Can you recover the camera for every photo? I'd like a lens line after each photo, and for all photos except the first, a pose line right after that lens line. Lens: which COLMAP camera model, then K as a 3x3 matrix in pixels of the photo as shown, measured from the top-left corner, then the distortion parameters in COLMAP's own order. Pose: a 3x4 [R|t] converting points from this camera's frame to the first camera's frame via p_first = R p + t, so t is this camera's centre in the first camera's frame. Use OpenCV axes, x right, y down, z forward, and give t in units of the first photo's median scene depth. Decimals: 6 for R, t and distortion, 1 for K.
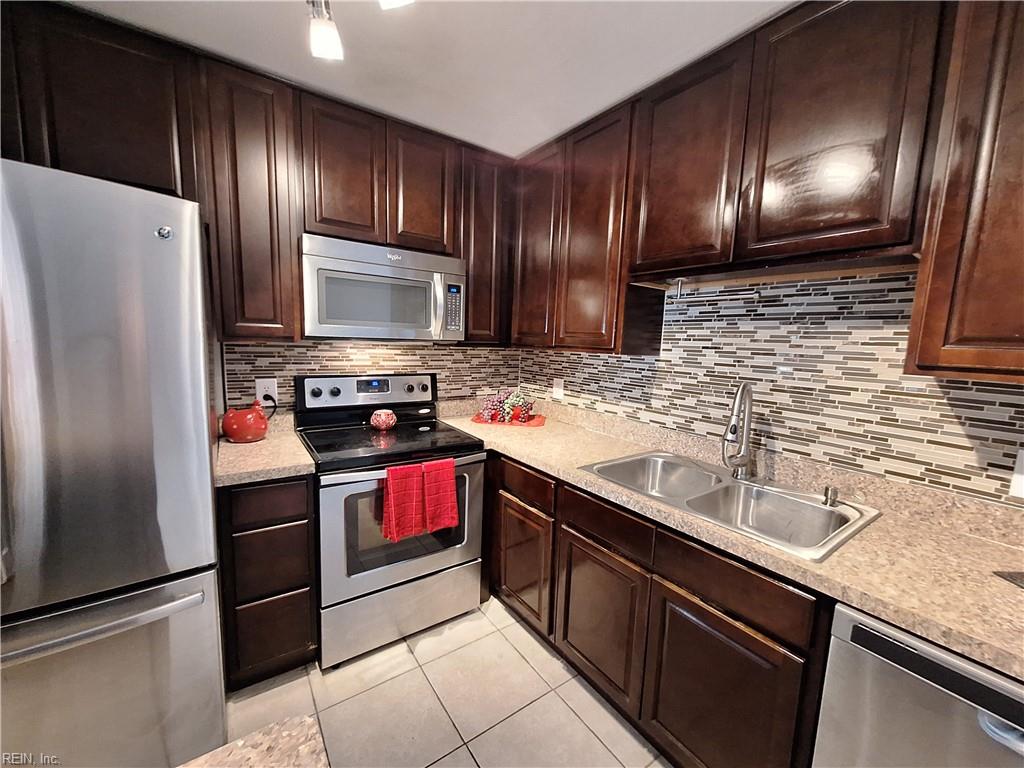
lens RADIAL K [[402.7, 0, 510.0], [0, 402.7, 390.9], [0, 0, 1]] dist [-0.002794, 0.000430]
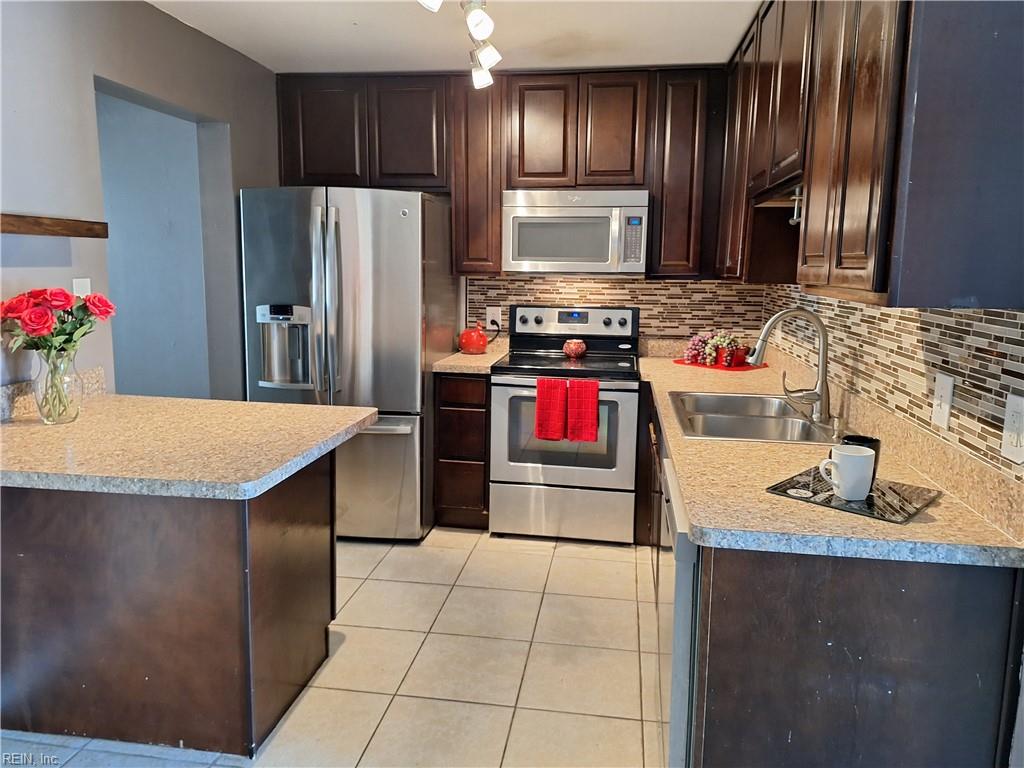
lens RADIAL K [[709.3, 0, 512.8], [0, 709.3, 378.0], [0, 0, 1]] dist [0.062647, 0.000582]
pose [[0.712970, 0.083953, -0.696150, 0.885697], [-0.076195, 0.996204, 0.042102, 0.082842], [0.697042, 0.023026, 0.716660, -0.464530]]
